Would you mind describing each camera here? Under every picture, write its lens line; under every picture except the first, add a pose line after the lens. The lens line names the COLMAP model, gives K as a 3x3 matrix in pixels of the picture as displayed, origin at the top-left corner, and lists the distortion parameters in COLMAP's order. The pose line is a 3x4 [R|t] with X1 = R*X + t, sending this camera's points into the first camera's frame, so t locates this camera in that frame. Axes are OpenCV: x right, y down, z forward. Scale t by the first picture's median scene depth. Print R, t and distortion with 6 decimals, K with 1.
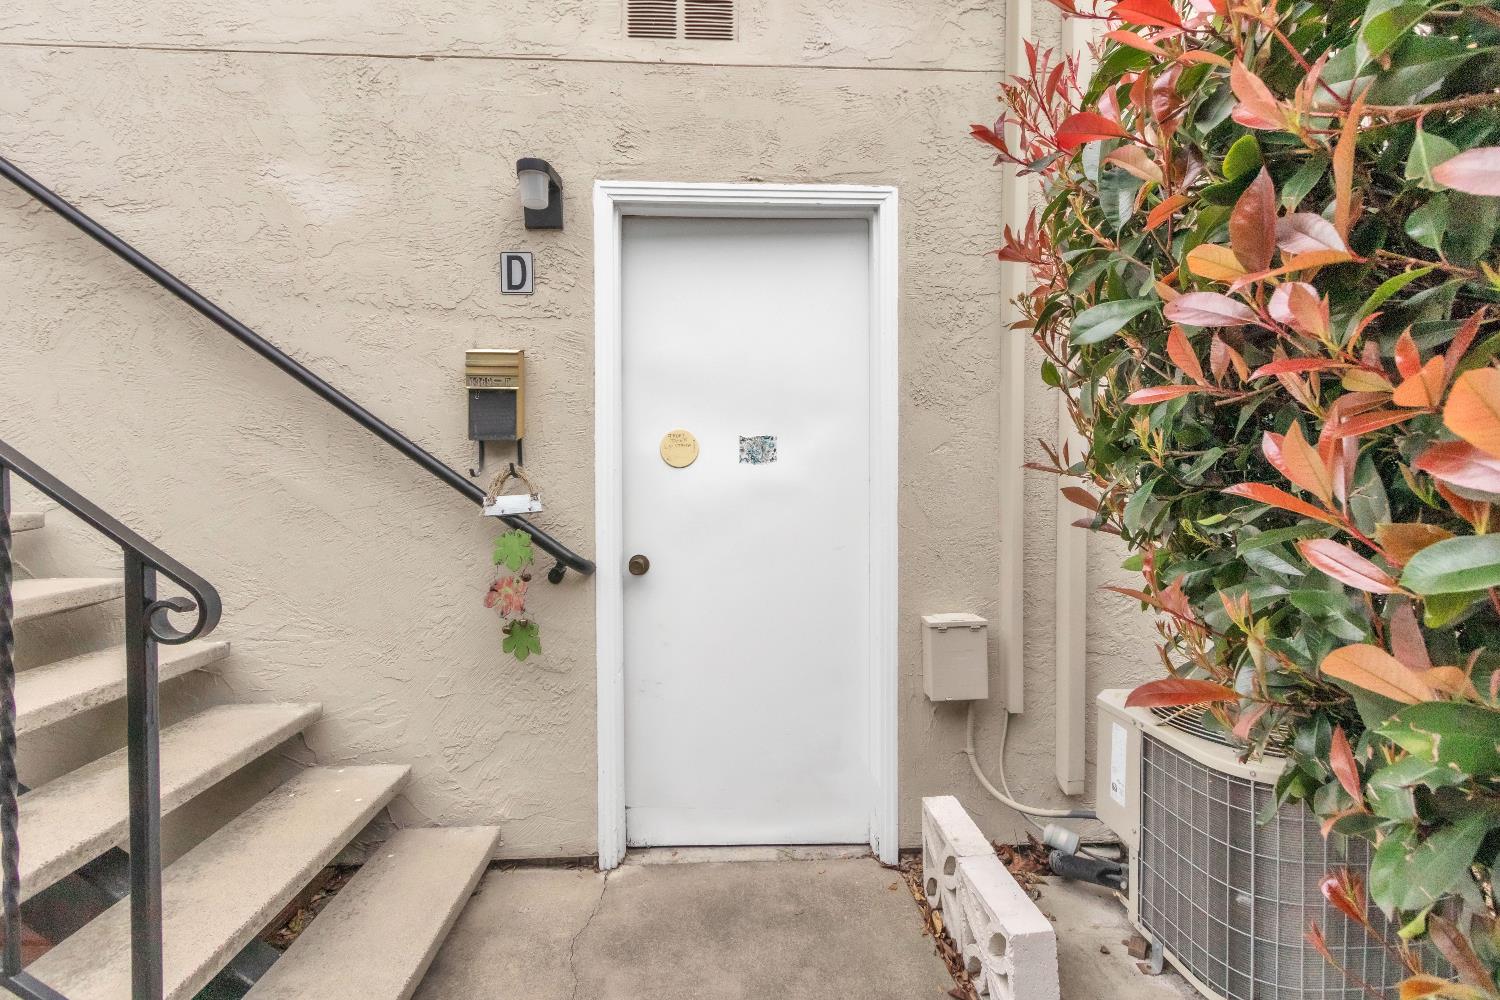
lens RADIAL K [[683.8, 0, 753.6], [0, 683.8, 482.1], [0, 0, 1]] dist [0.005925, 0.000074]
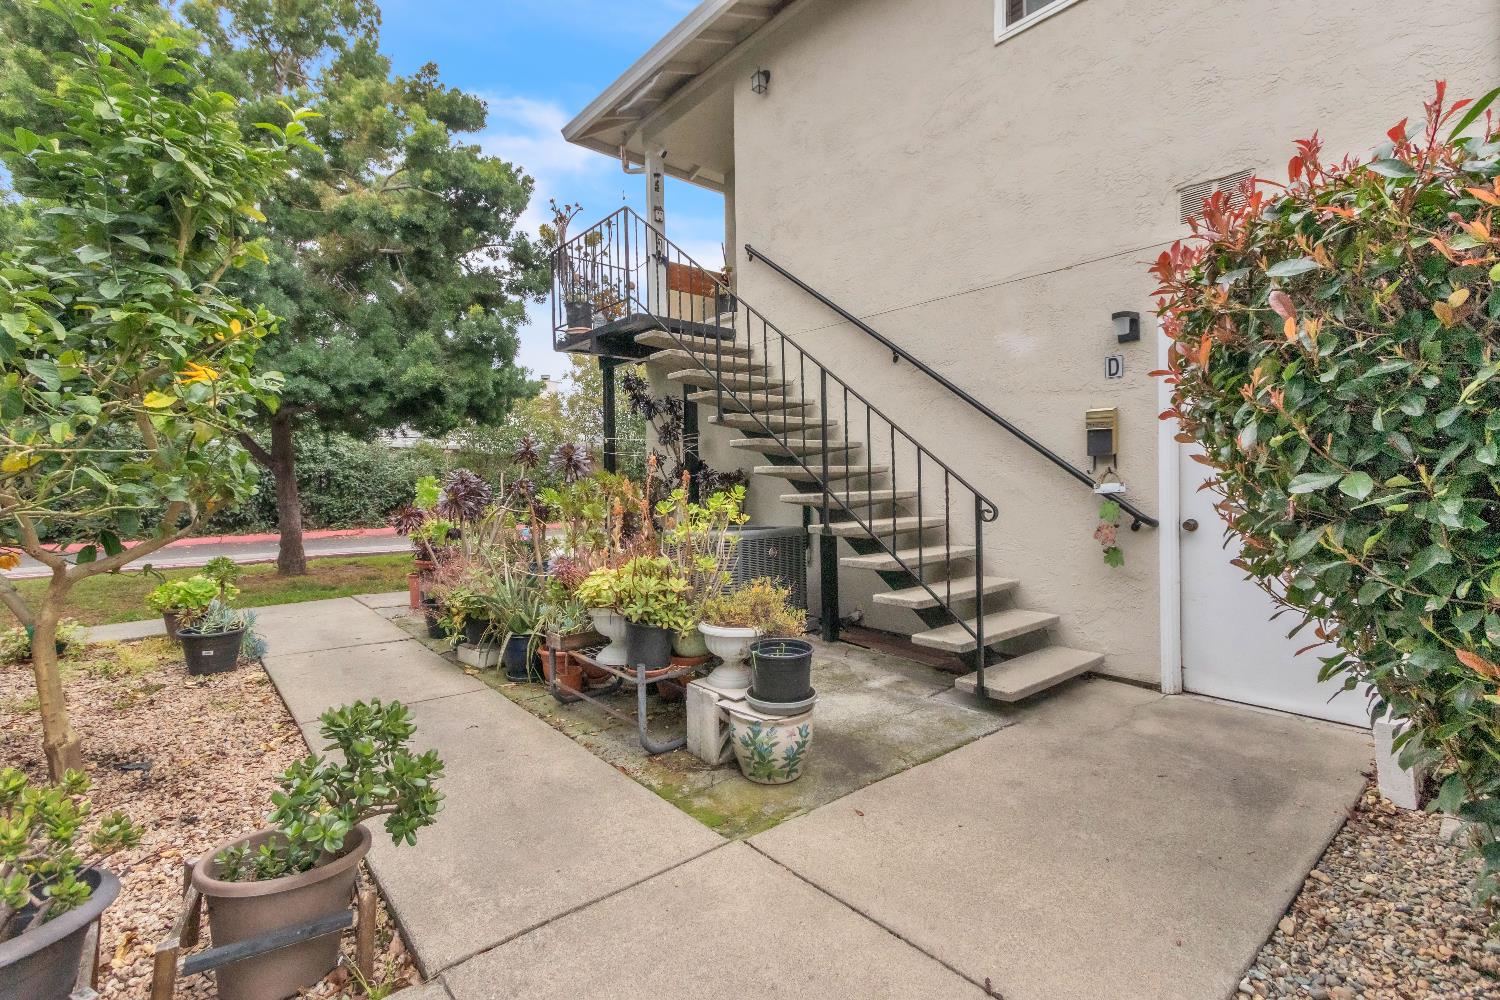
lens RADIAL K [[683.8, 0, 753.6], [0, 683.8, 482.1], [0, 0, 1]] dist [0.005925, 0.000074]
pose [[0.616840, 0.000131, -0.787088, 0.545621], [-0.003654, 0.999990, -0.002698, 0.024281], [0.787080, 0.004540, 0.616834, -0.980296]]
